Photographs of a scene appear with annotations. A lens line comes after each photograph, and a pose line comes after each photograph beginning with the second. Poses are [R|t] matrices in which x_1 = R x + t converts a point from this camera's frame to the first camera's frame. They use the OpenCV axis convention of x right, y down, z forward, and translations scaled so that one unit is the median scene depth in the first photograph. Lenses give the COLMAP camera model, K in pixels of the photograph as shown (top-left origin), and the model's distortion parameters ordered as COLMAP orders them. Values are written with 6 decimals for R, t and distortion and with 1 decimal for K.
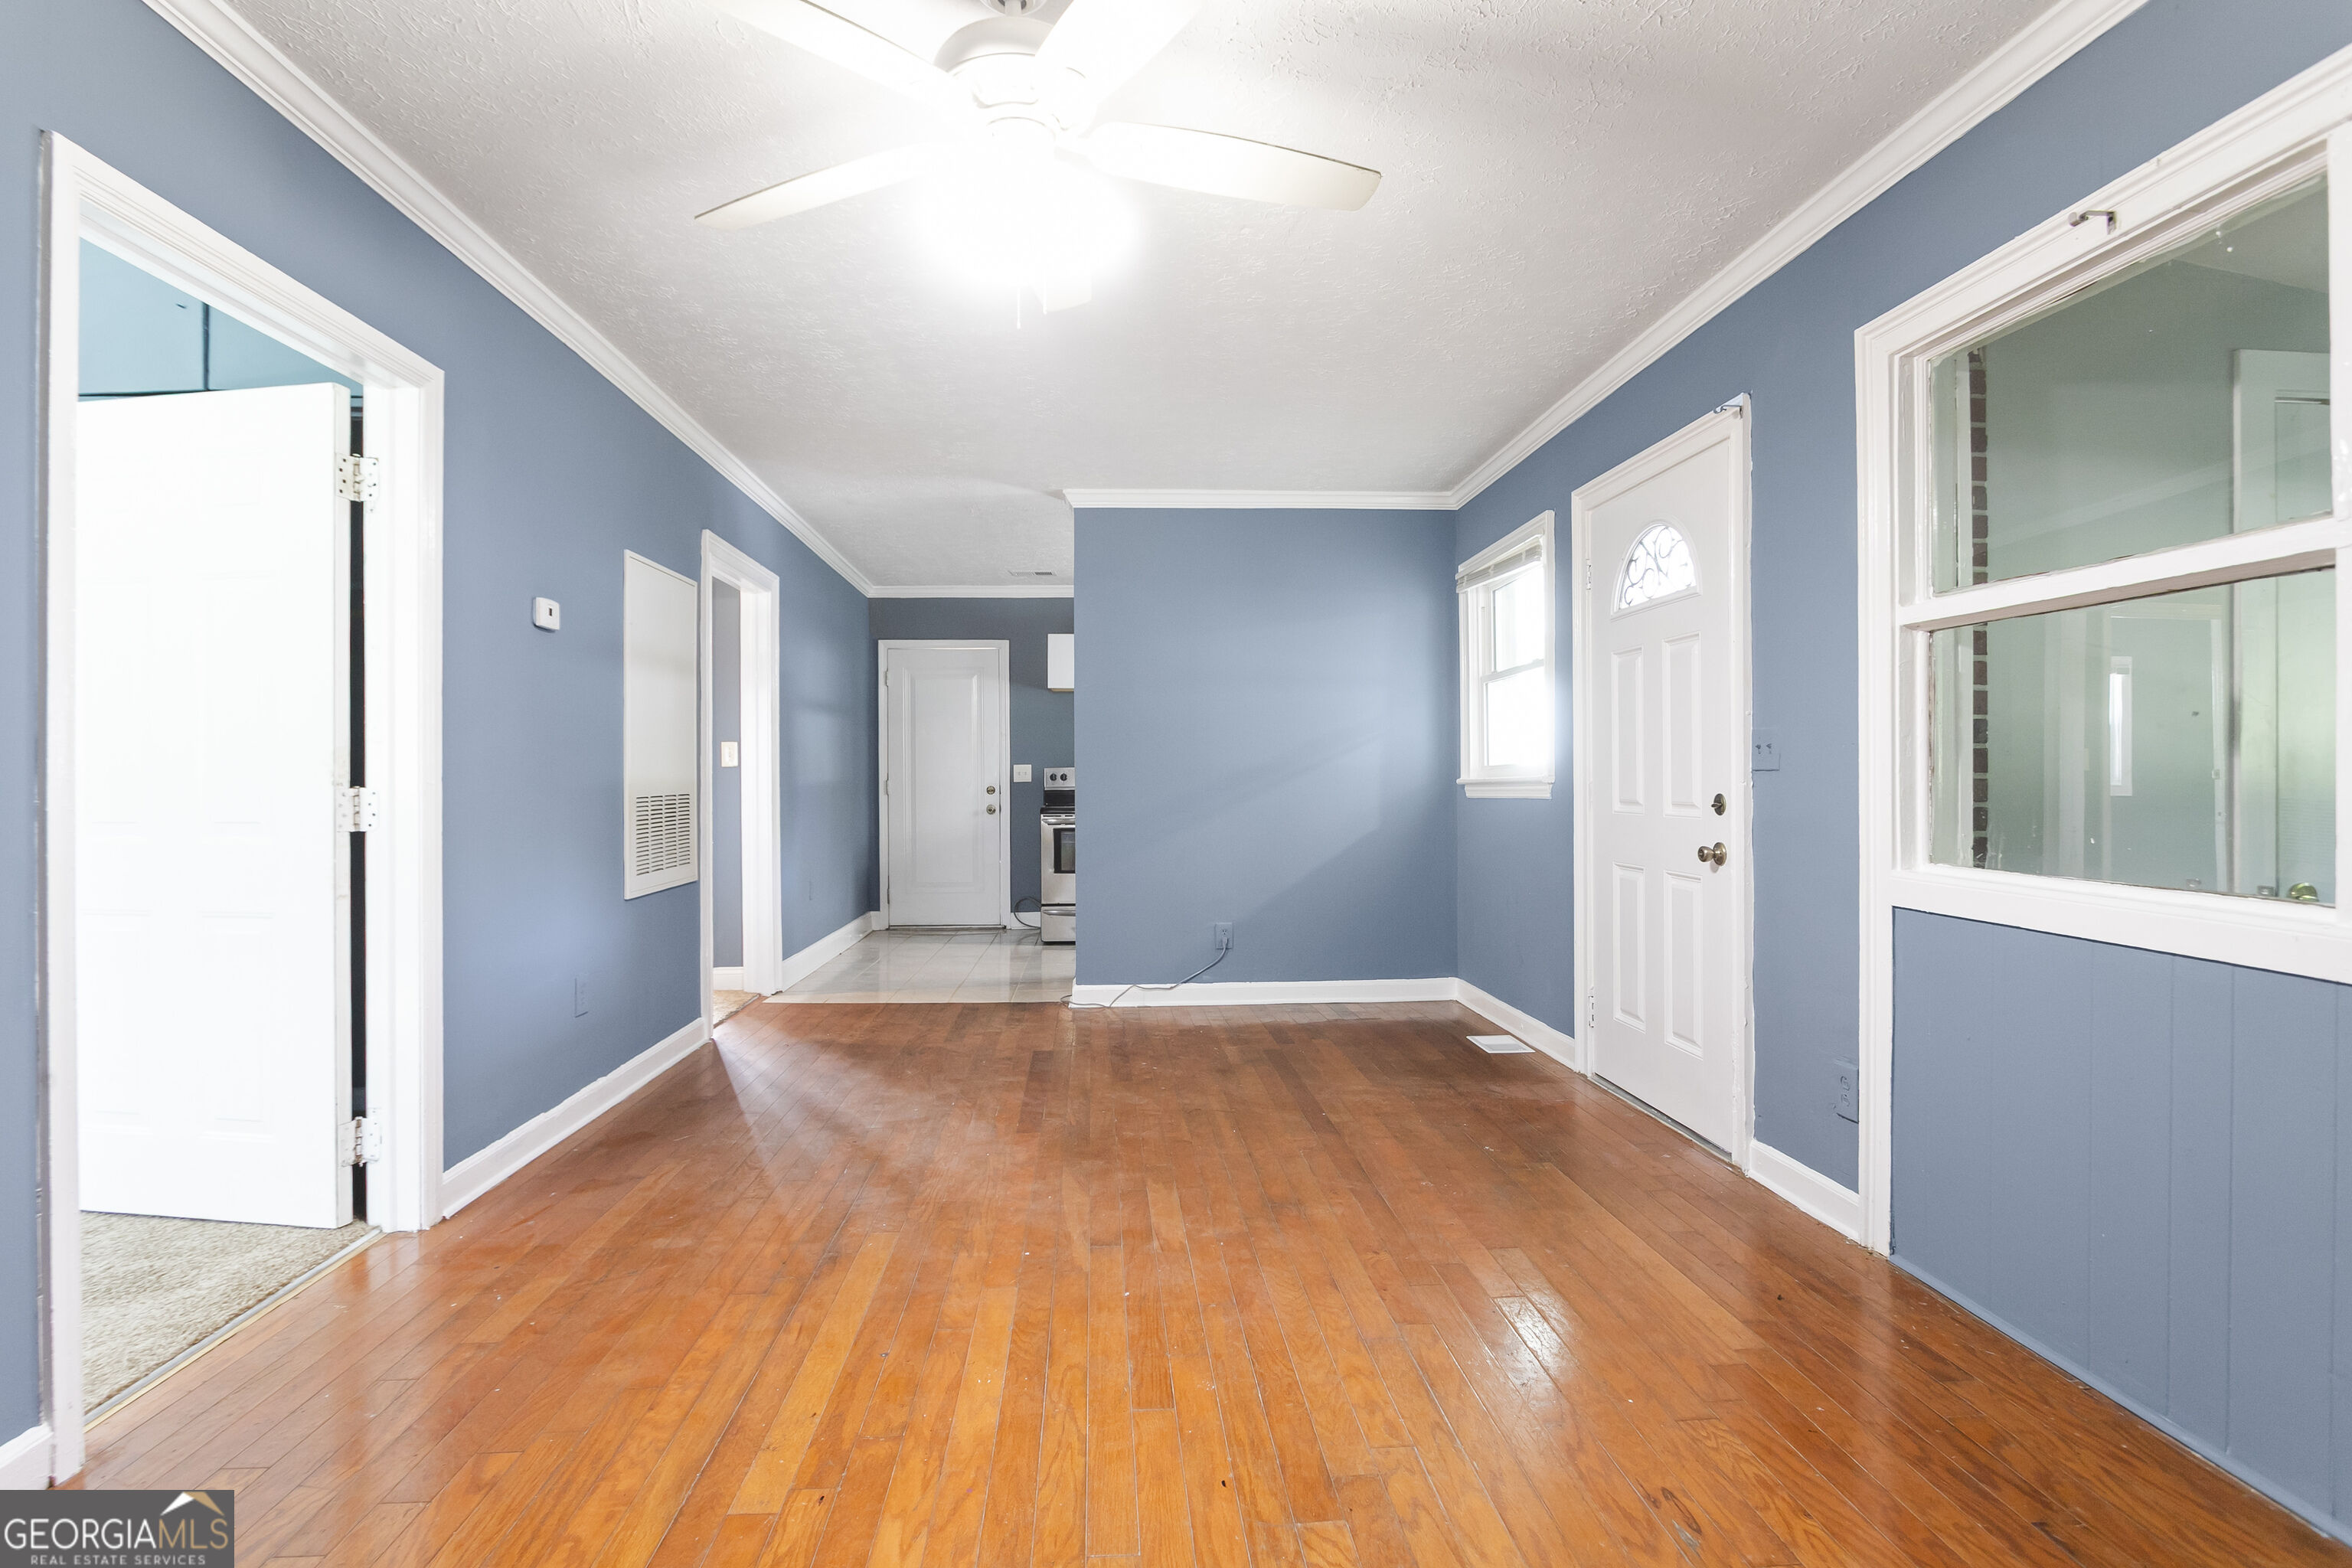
lens RADIAL K [[1178.0, 0, 1178.1], [0, 1178.0, 774.2], [0, 0, 1]] dist [-0.006449, 0.000755]
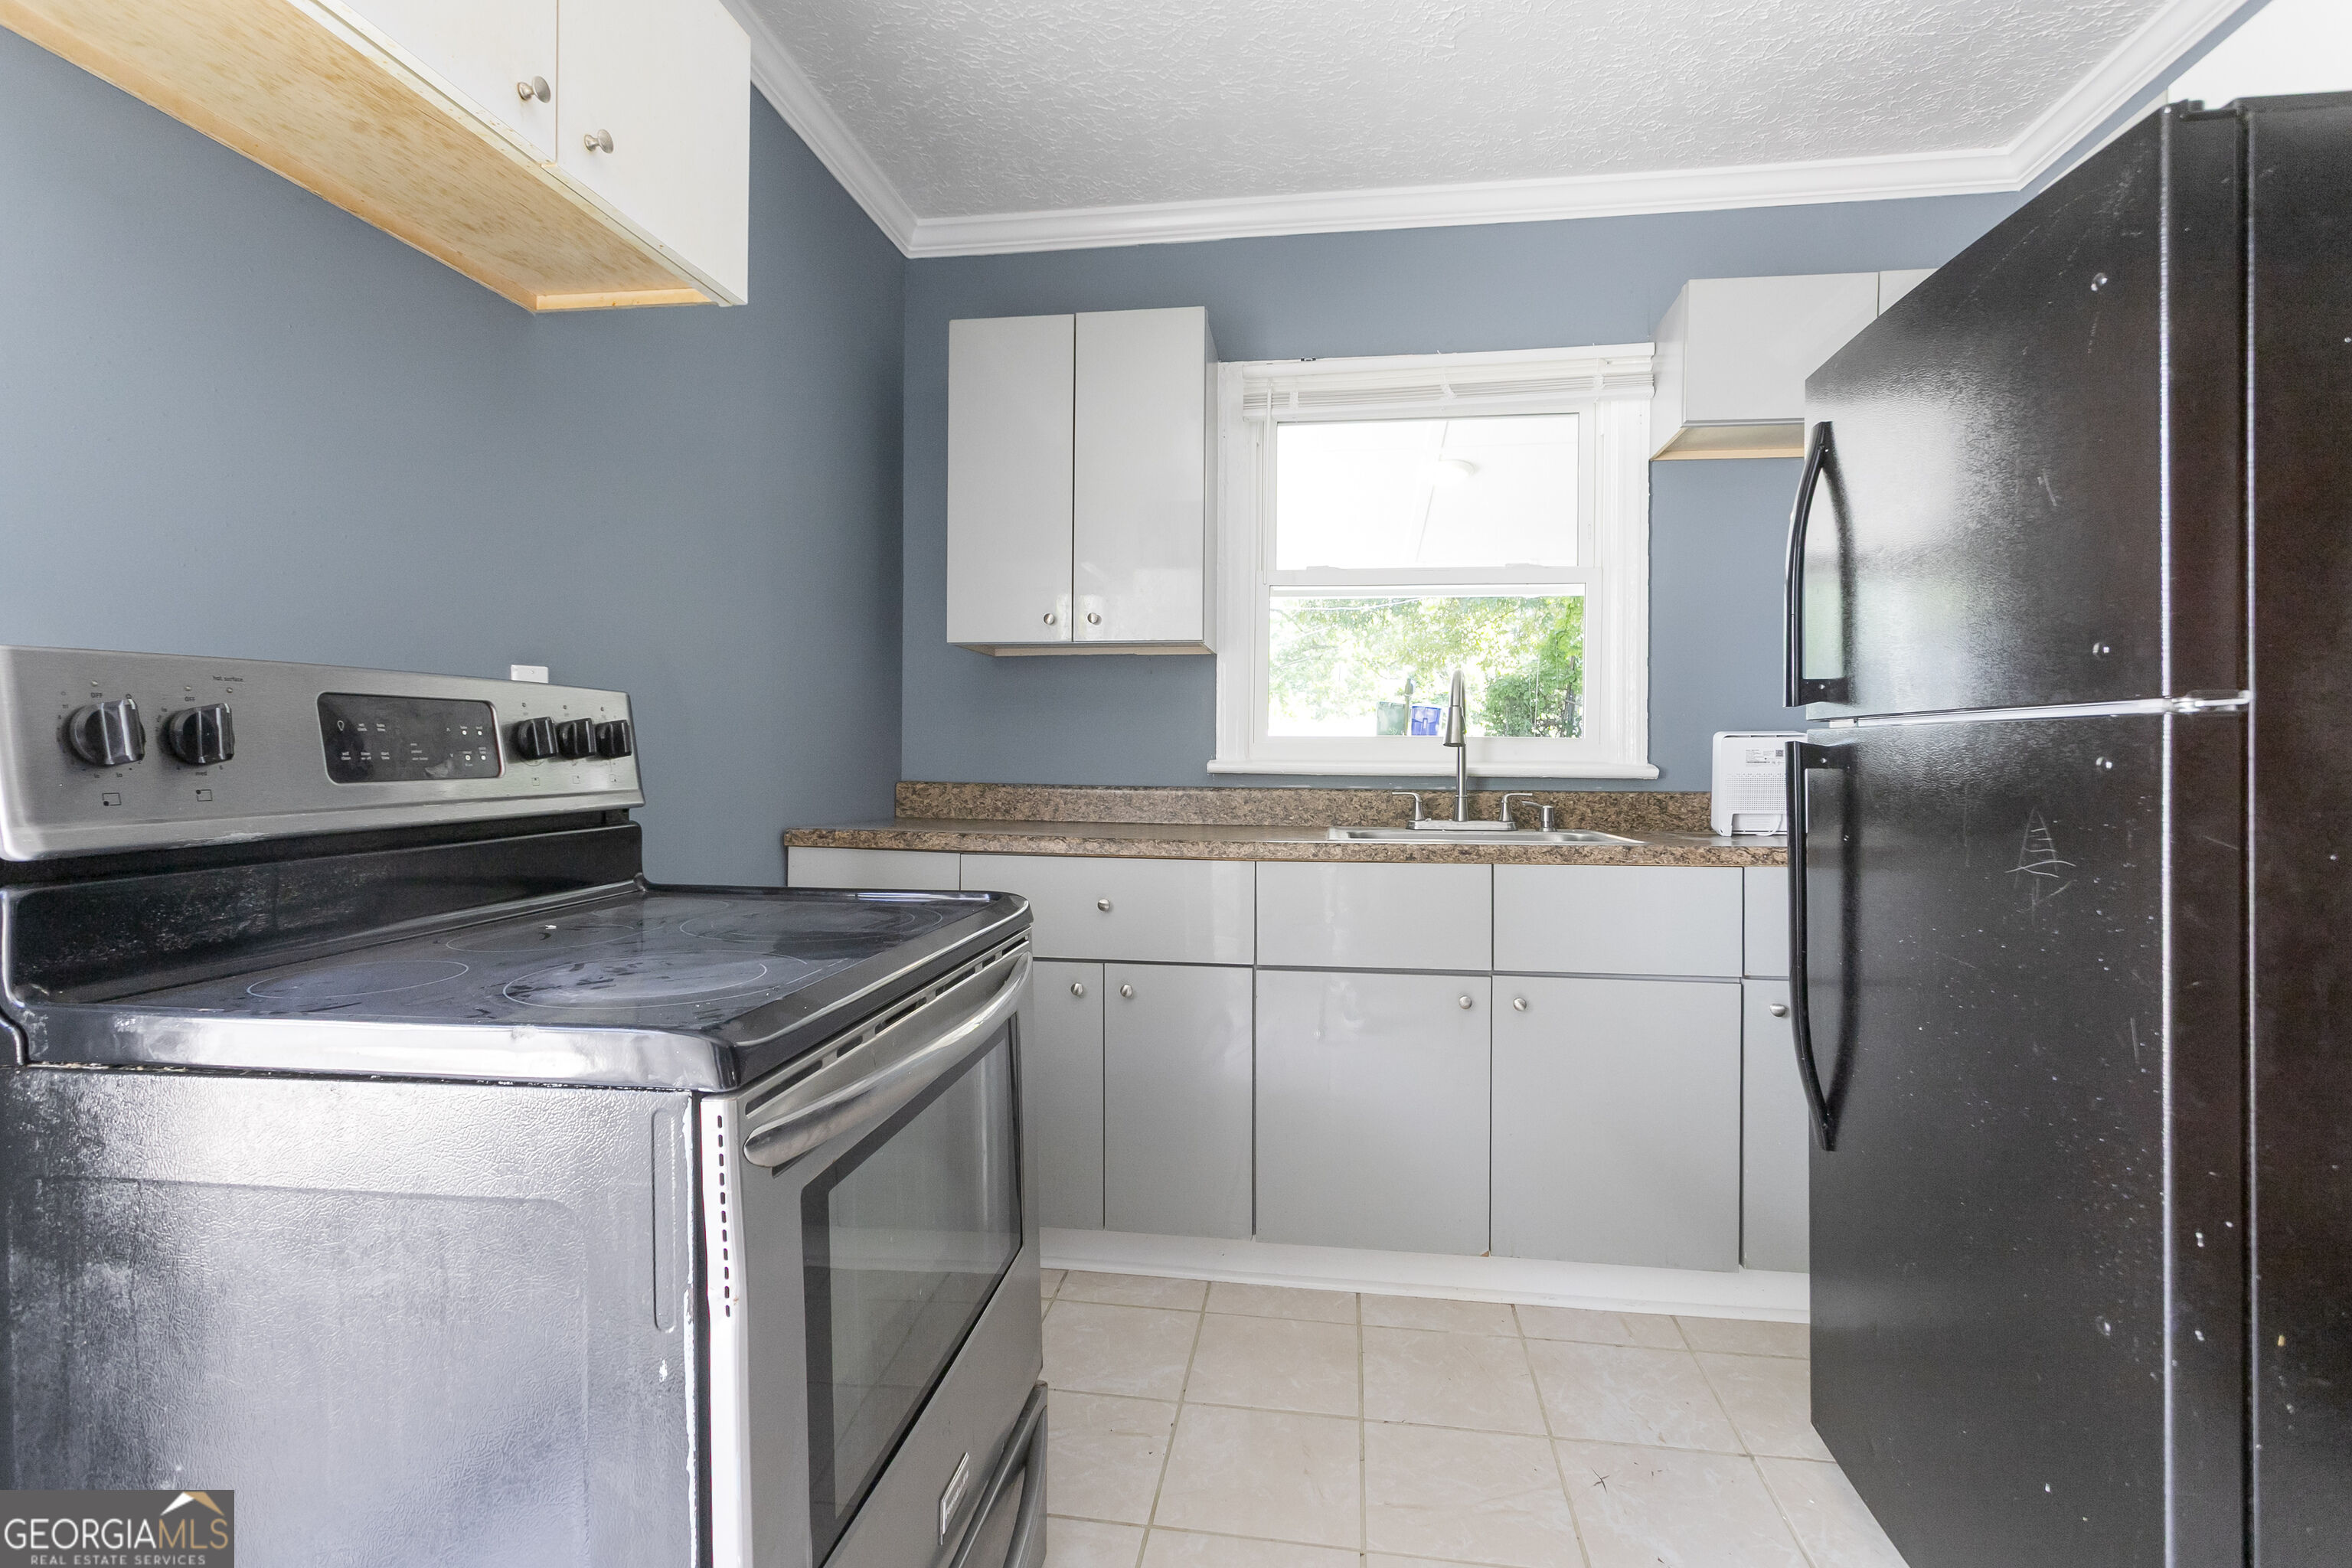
lens RADIAL K [[1138.2, 0, 1203.7], [0, 1138.2, 756.1], [0, 0, 1]] dist [-0.000215, 0.000341]
pose [[0.189073, 0.001553, 0.981962, -0.273254], [-0.002753, 0.999996, -0.001052, 0.005973], [-0.981959, -0.002504, 0.189076, 1.233141]]
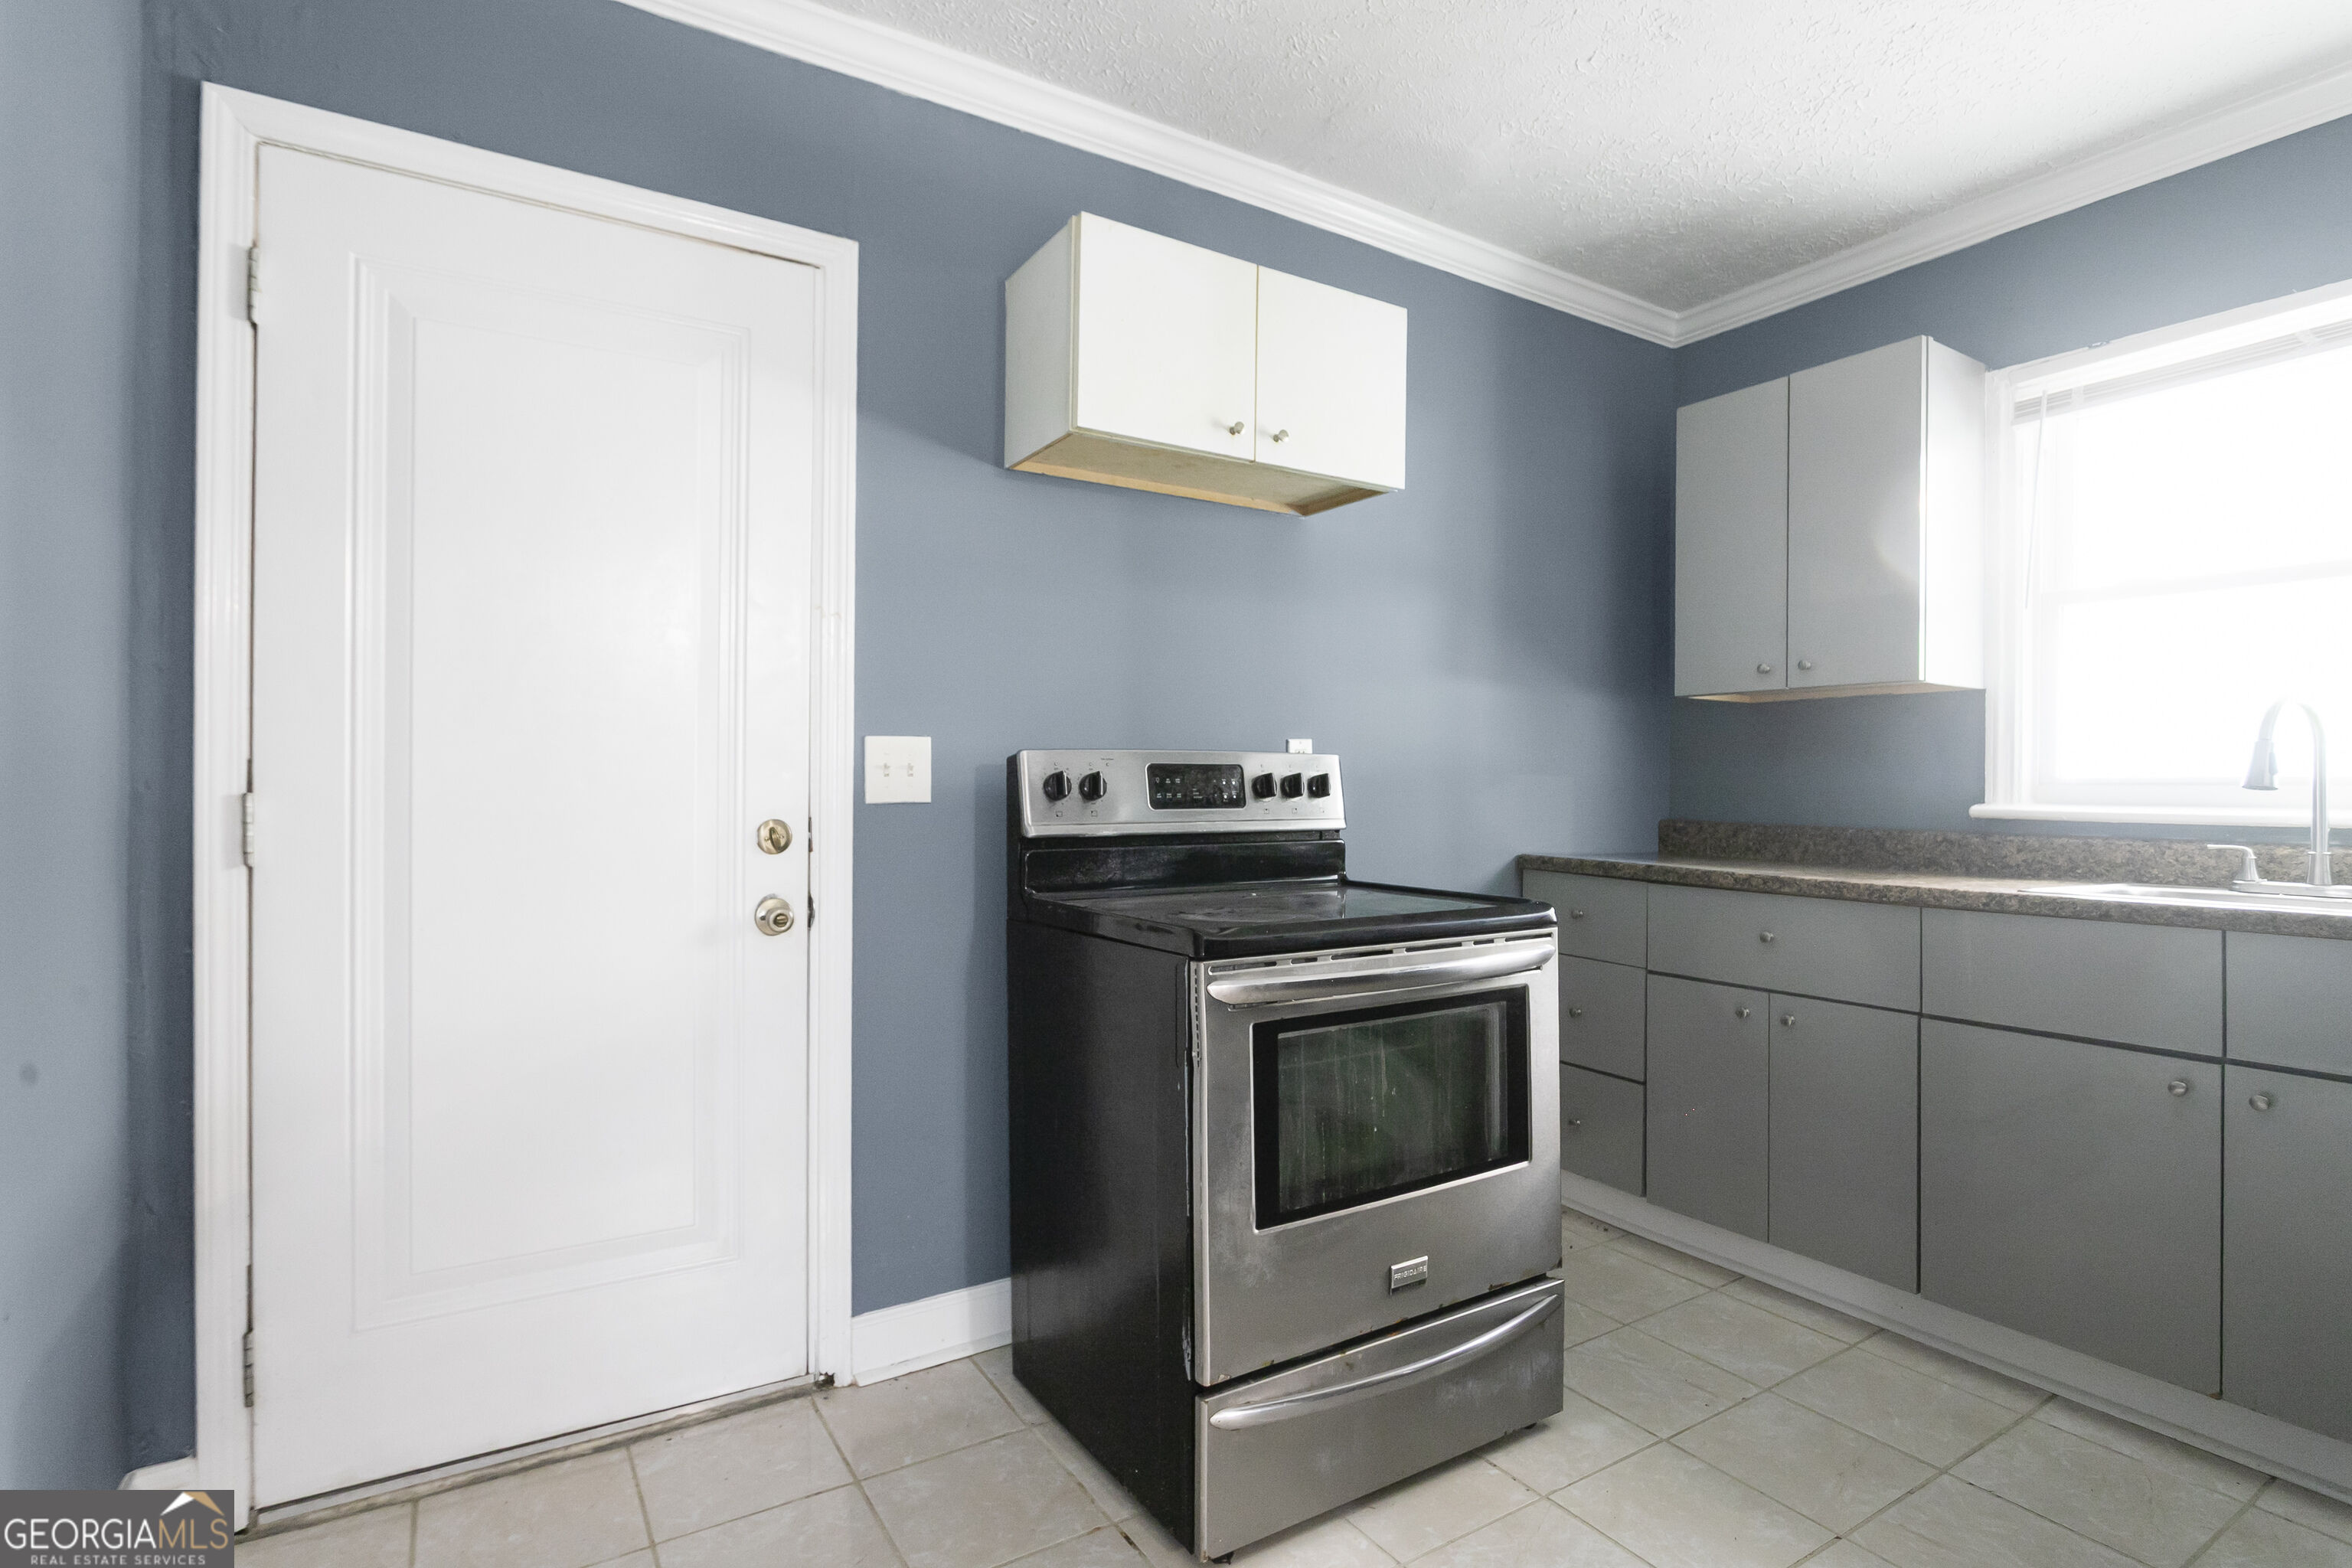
lens RADIAL K [[1178.0, 0, 1178.2], [0, 1178.0, 789.0], [0, 0, 1]] dist [-0.006449, 0.000755]
pose [[0.872687, 0.008929, 0.488199, -0.295714], [-0.007653, 0.999960, -0.004610, 0.005757], [-0.488220, 0.000287, 0.872720, 1.071714]]
